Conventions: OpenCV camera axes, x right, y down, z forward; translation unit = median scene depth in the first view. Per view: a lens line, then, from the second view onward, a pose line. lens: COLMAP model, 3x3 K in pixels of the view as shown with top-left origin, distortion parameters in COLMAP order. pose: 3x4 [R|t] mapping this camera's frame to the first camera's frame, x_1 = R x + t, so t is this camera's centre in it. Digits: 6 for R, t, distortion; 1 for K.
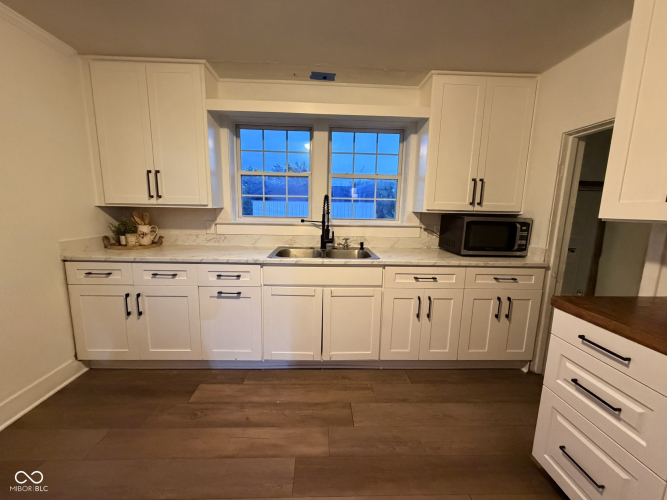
lens RADIAL K [[267.8, 0, 333.5], [0, 267.8, 250.0], [0, 0, 1]] dist [-0.001885, 0.000449]
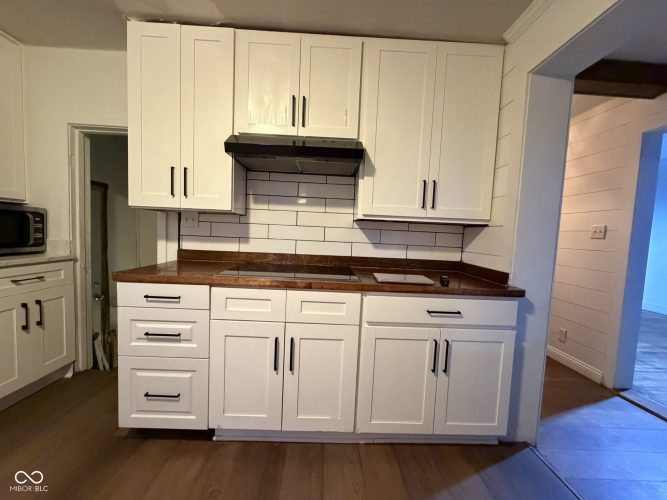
lens RADIAL K [[267.8, 0, 333.5], [0, 267.8, 250.0], [0, 0, 1]] dist [-0.001885, 0.000449]
pose [[0.001655, -0.089271, 0.996006, -0.166122], [0.116156, 0.989283, 0.088475, 0.054632], [-0.993230, 0.115546, 0.012007, 0.047341]]
